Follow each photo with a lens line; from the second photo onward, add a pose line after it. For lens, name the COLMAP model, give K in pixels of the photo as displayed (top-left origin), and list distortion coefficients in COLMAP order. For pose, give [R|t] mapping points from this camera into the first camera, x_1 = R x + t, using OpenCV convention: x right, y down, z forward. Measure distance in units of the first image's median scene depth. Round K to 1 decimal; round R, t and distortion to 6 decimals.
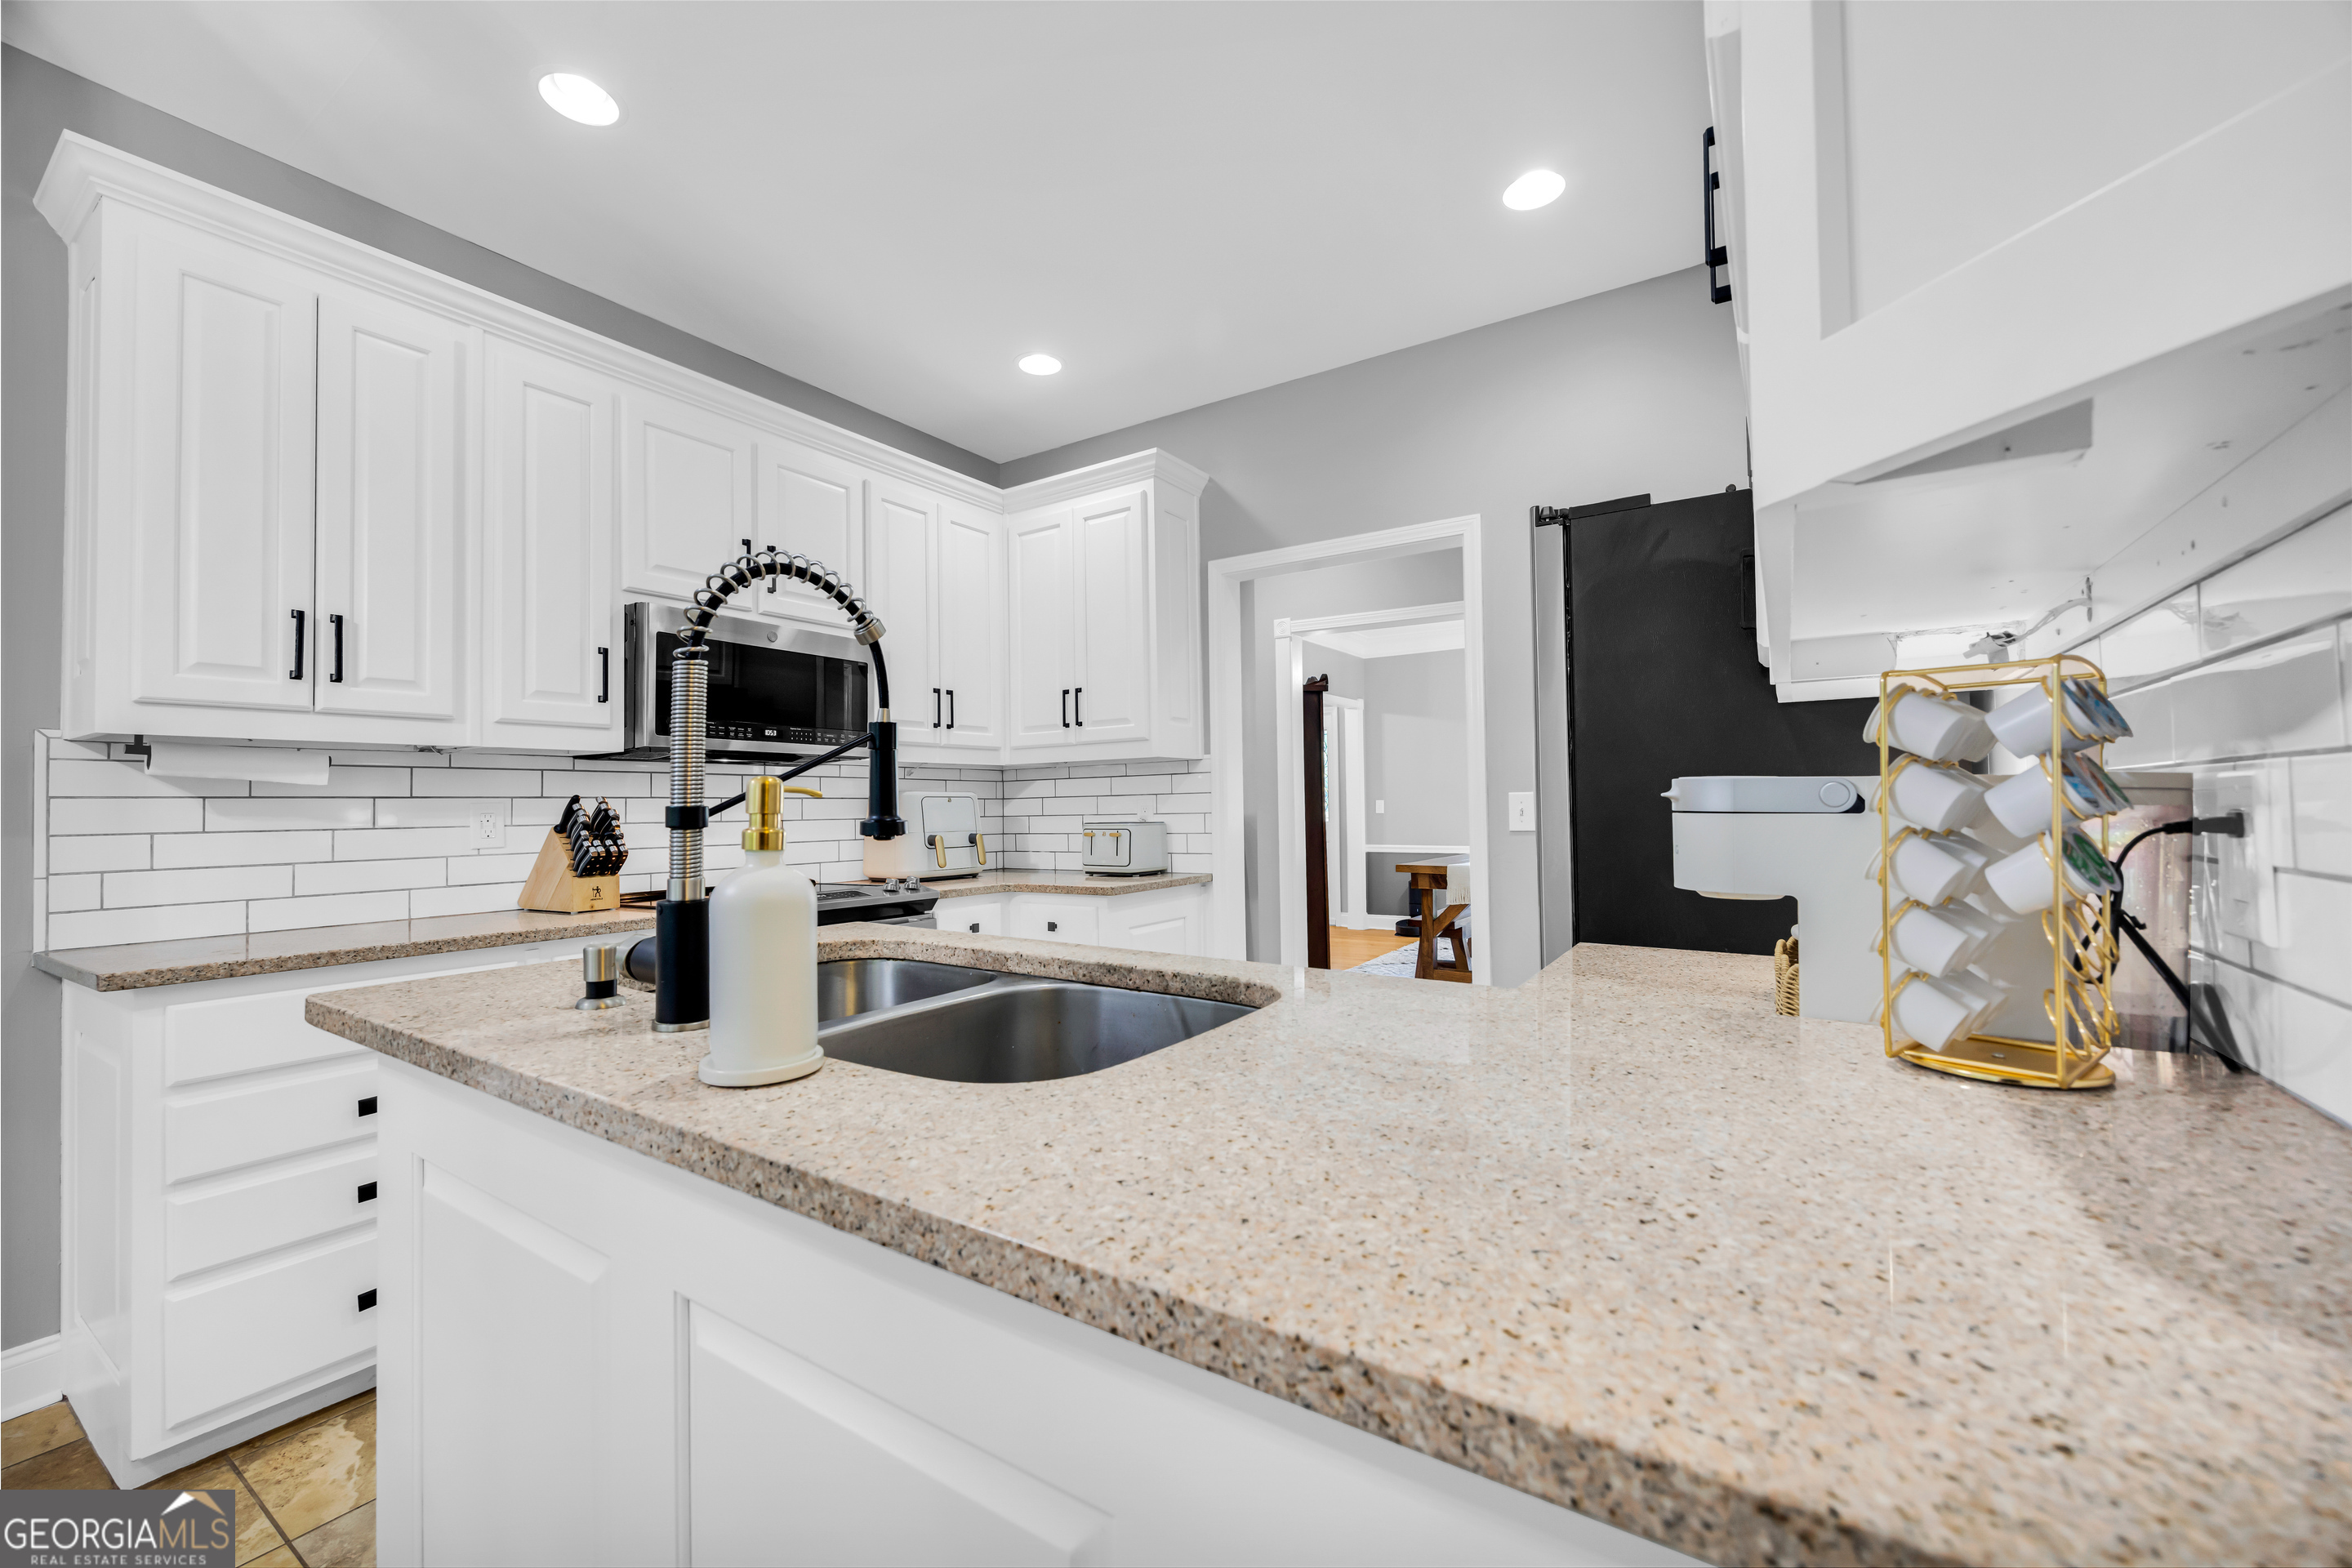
lens RADIAL K [[933.0, 0, 1175.1], [0, 933.0, 785.6], [0, 0, 1]] dist [-0.002154, 0.000236]
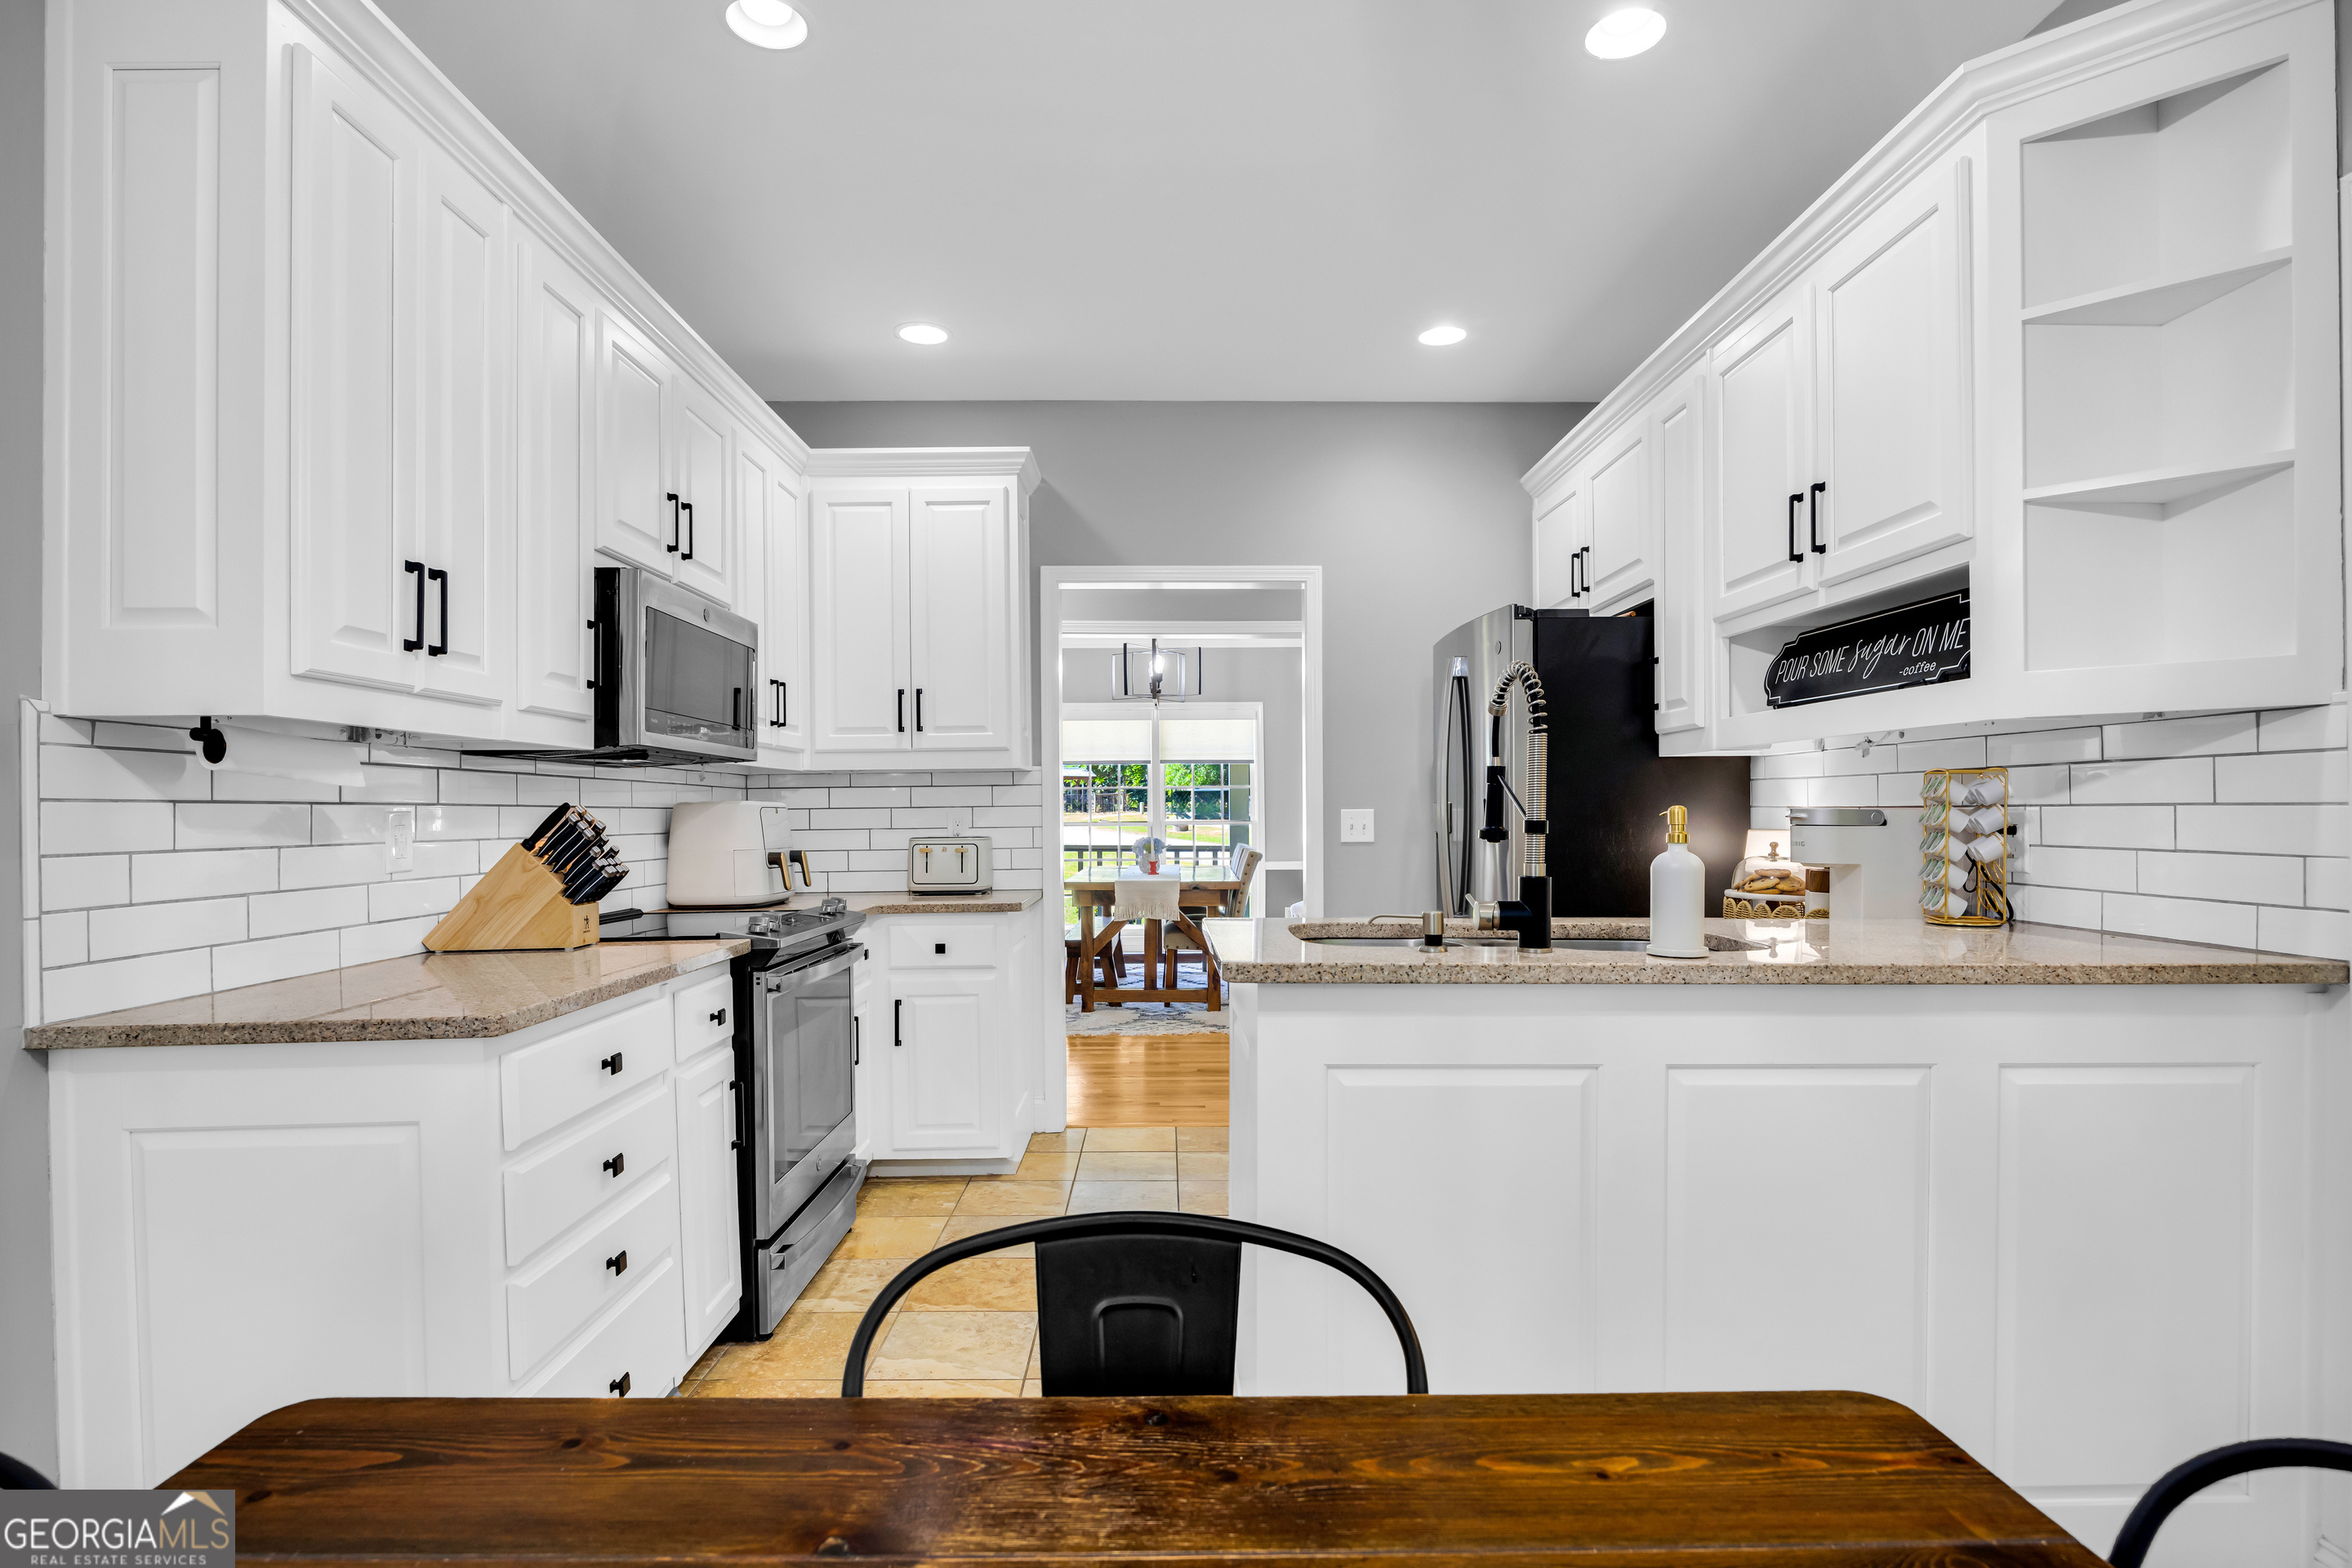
lens RADIAL K [[1173.2, 0, 1183.6], [0, 1173.2, 812.6], [0, 0, 1]] dist [-0.008999, -0.000883]
pose [[0.830415, 0.008137, 0.557086, -0.635632], [-0.016862, 0.999802, 0.010531, -0.000863], [-0.556891, -0.018139, 0.830388, -0.111654]]
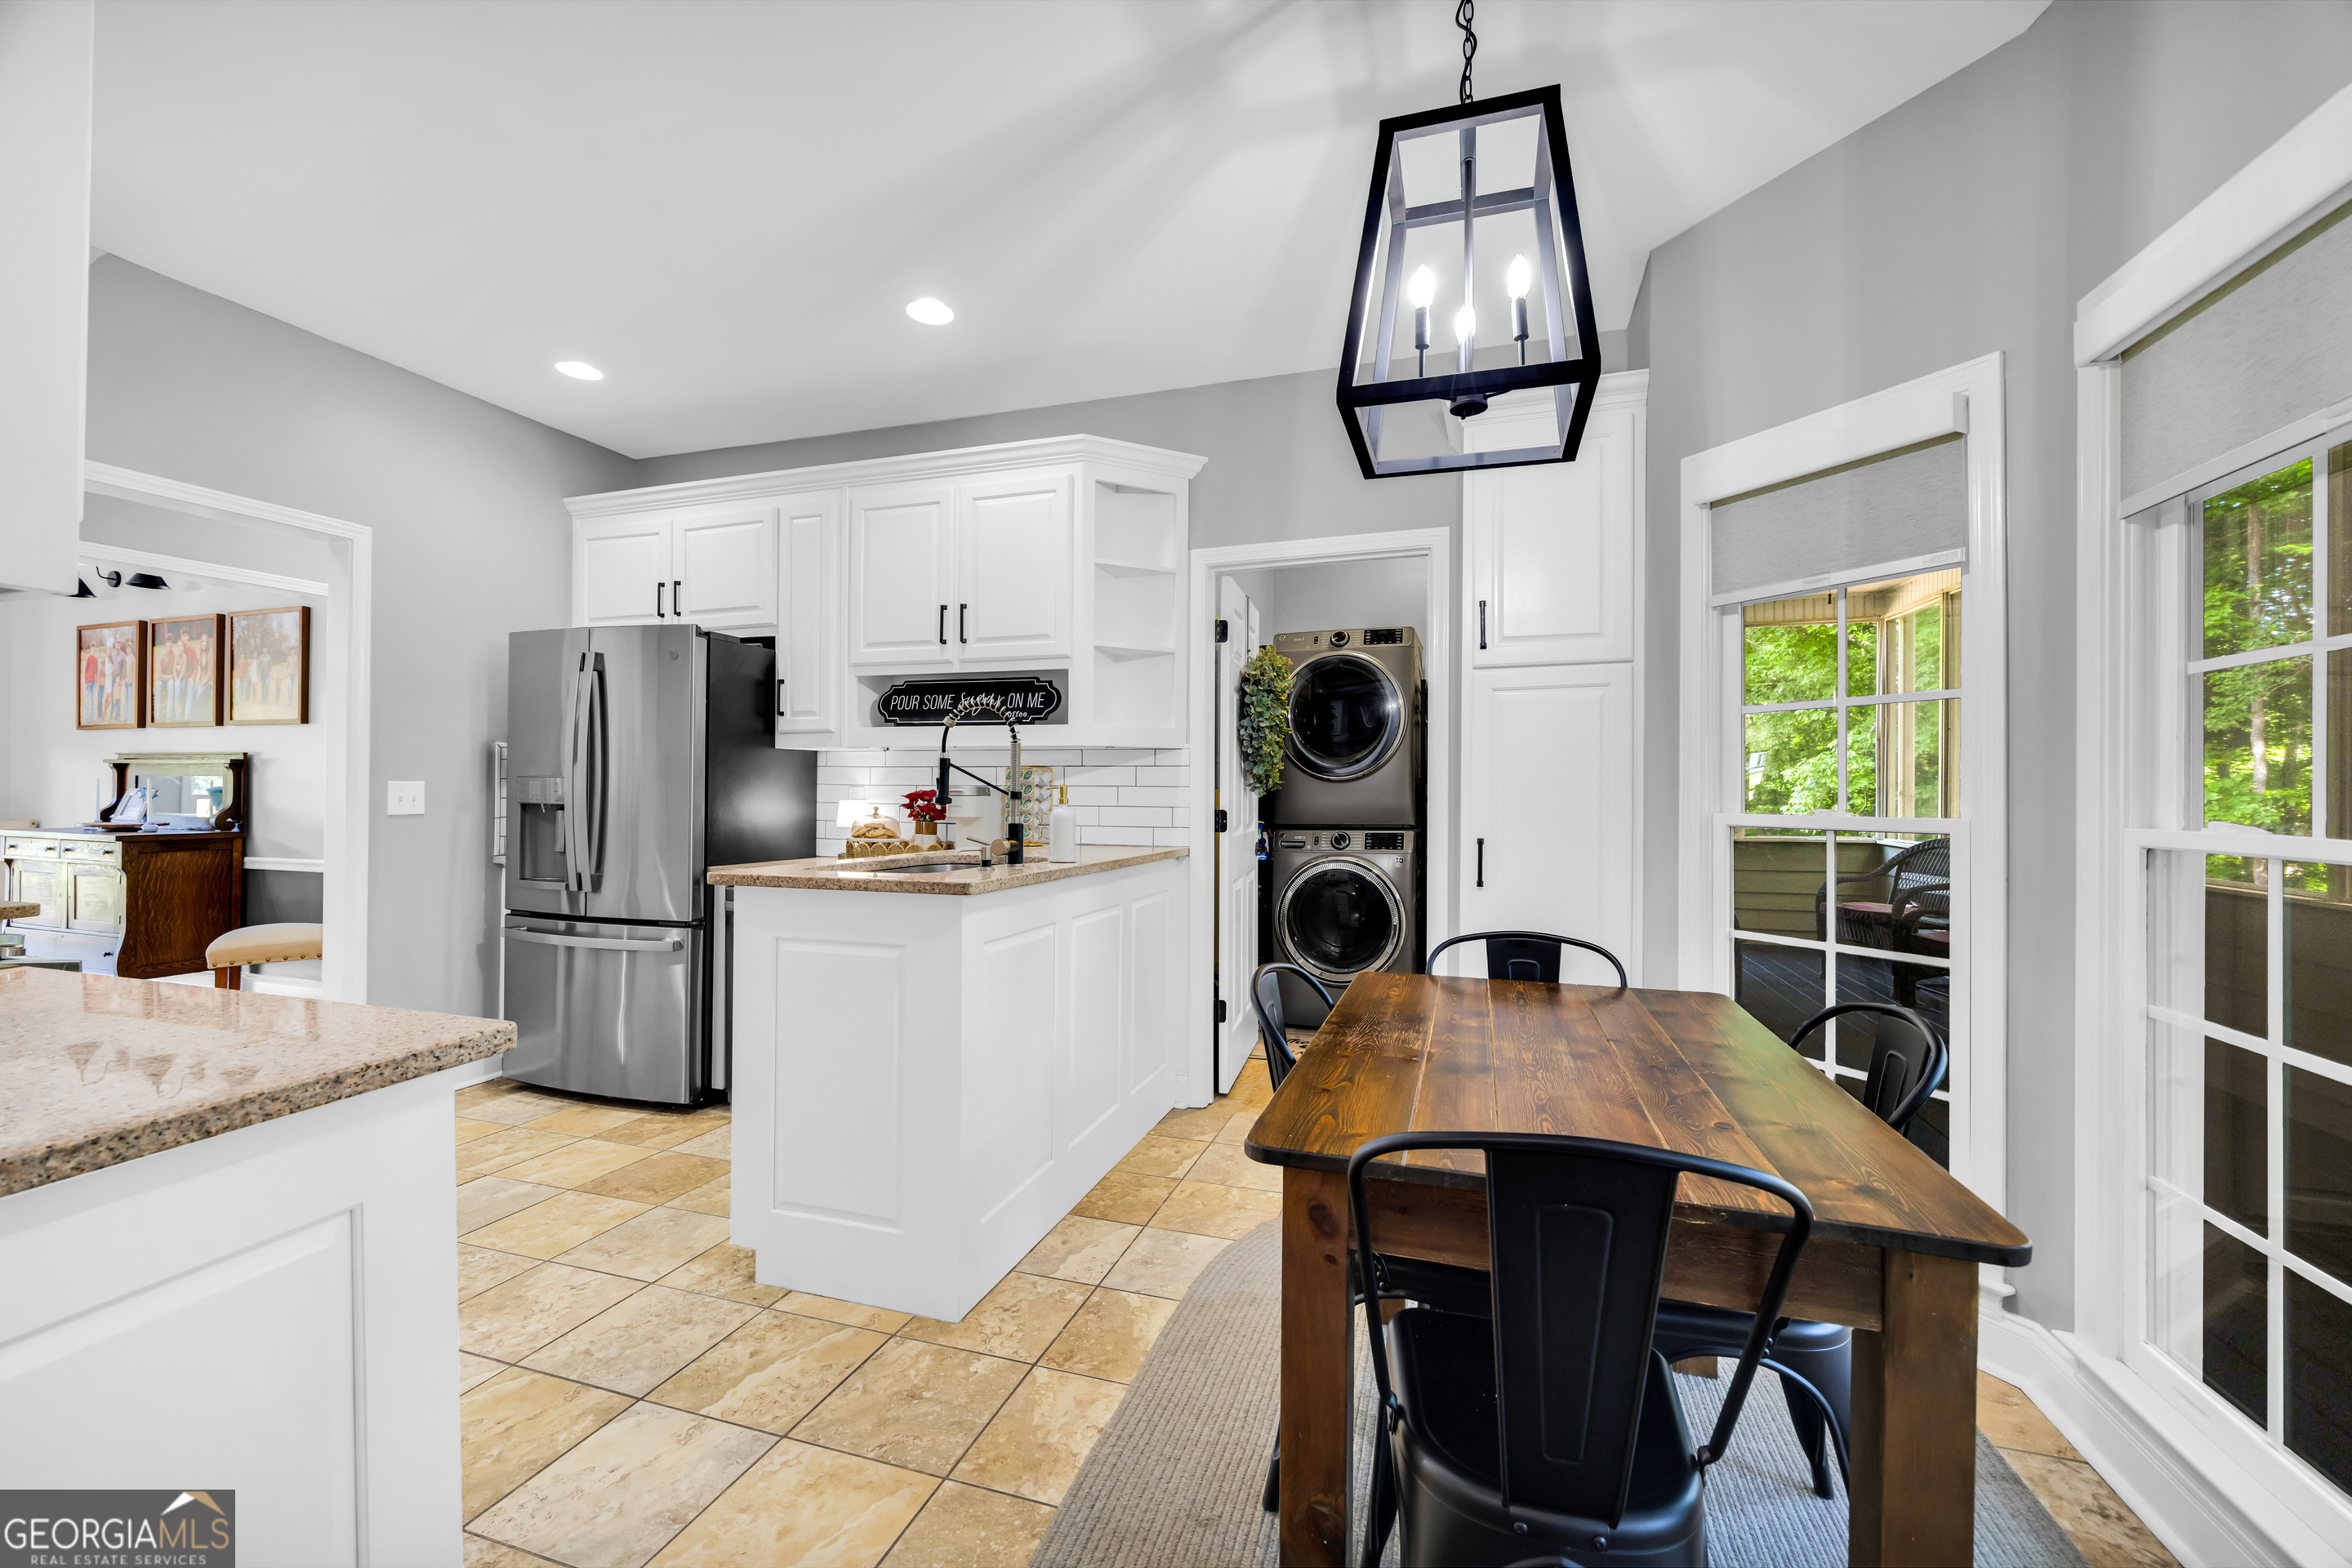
lens RADIAL K [[933.0, 0, 1175.1], [0, 933.0, 785.6], [0, 0, 1]] dist [-0.002154, 0.000236]
pose [[-0.254210, 0.015440, 0.967026, -1.010153], [-0.022037, 0.999520, -0.021752, 0.016552], [-0.966898, -0.026840, -0.253748, 0.368848]]
